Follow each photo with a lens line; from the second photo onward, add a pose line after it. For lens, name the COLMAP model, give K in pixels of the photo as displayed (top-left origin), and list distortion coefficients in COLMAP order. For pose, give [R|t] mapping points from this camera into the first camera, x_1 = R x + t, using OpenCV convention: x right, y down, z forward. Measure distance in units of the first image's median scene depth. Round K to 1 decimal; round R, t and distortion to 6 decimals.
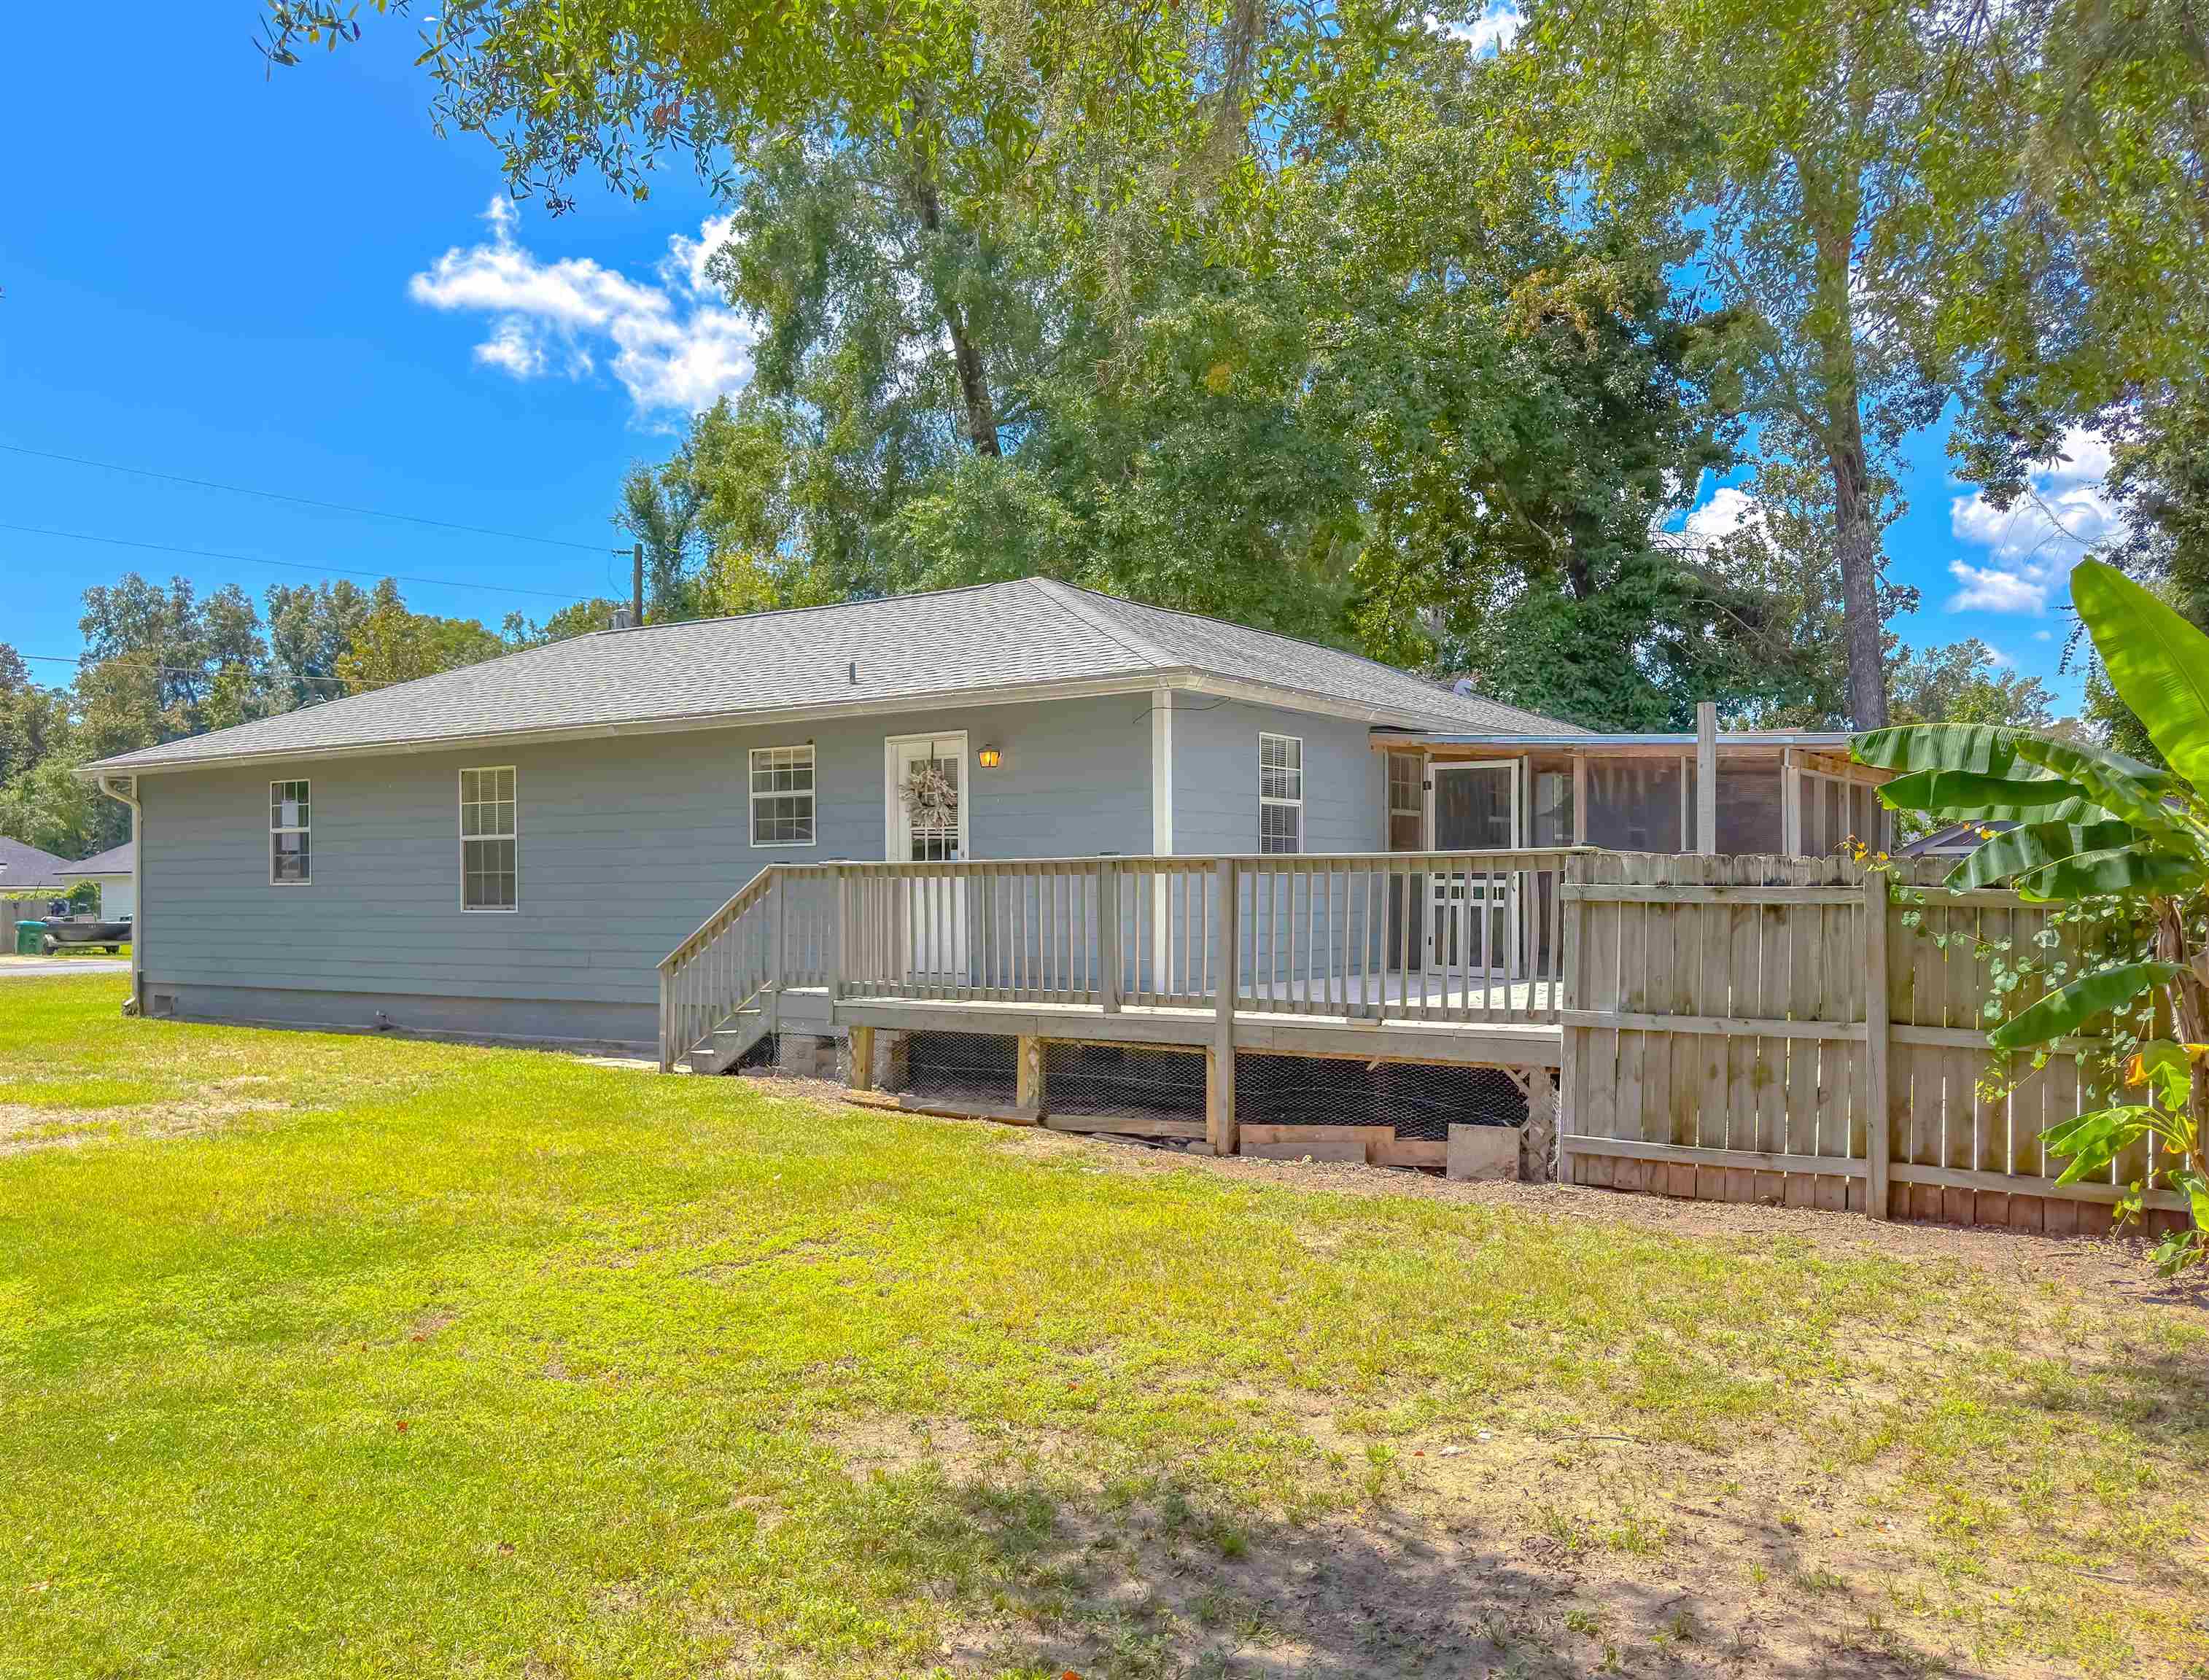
lens RADIAL K [[1654.9, 0, 1104.5], [0, 1654.9, 840.0], [0, 0, 1]] dist [0.051707, -0.001168]
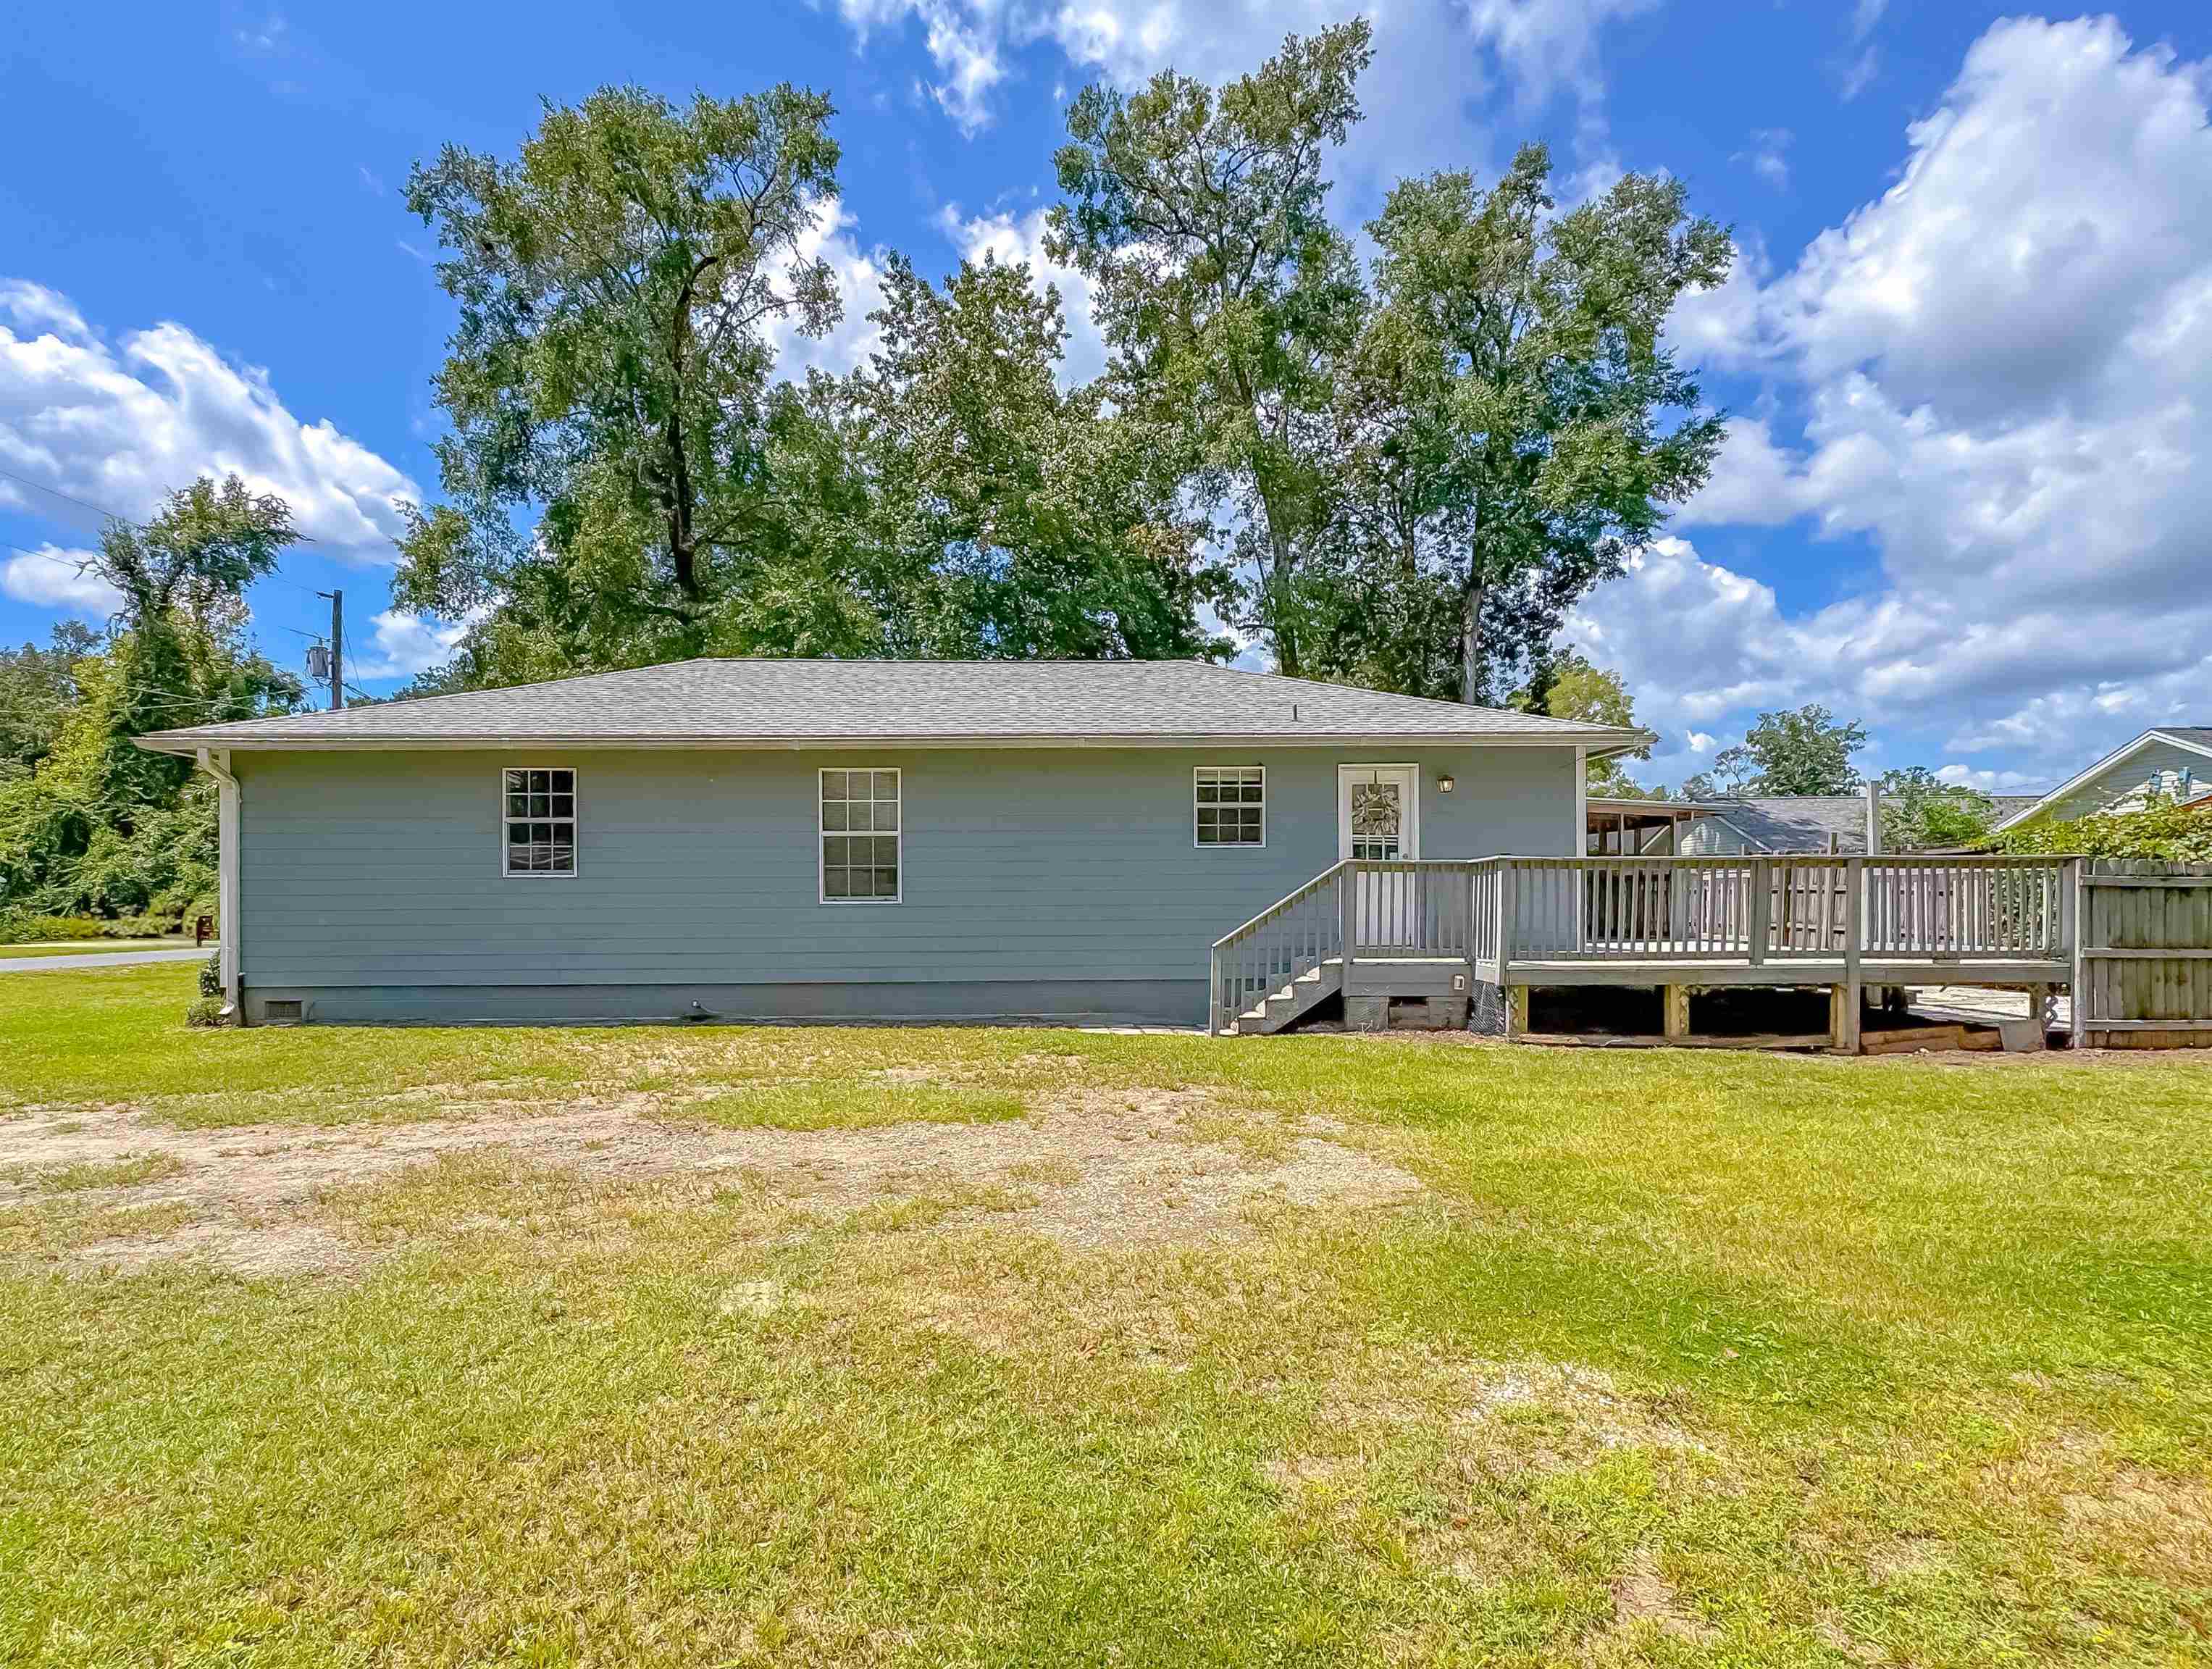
lens RADIAL K [[941.7, 0, 1106.0], [0, 941.7, 834.5], [0, 0, 1]] dist [-0.001094, -0.000162]
pose [[0.817733, 0.029976, 0.574816, -0.719626], [-0.015091, 0.999416, -0.030649, 0.018580], [-0.575399, 0.016388, 0.817709, 0.501093]]
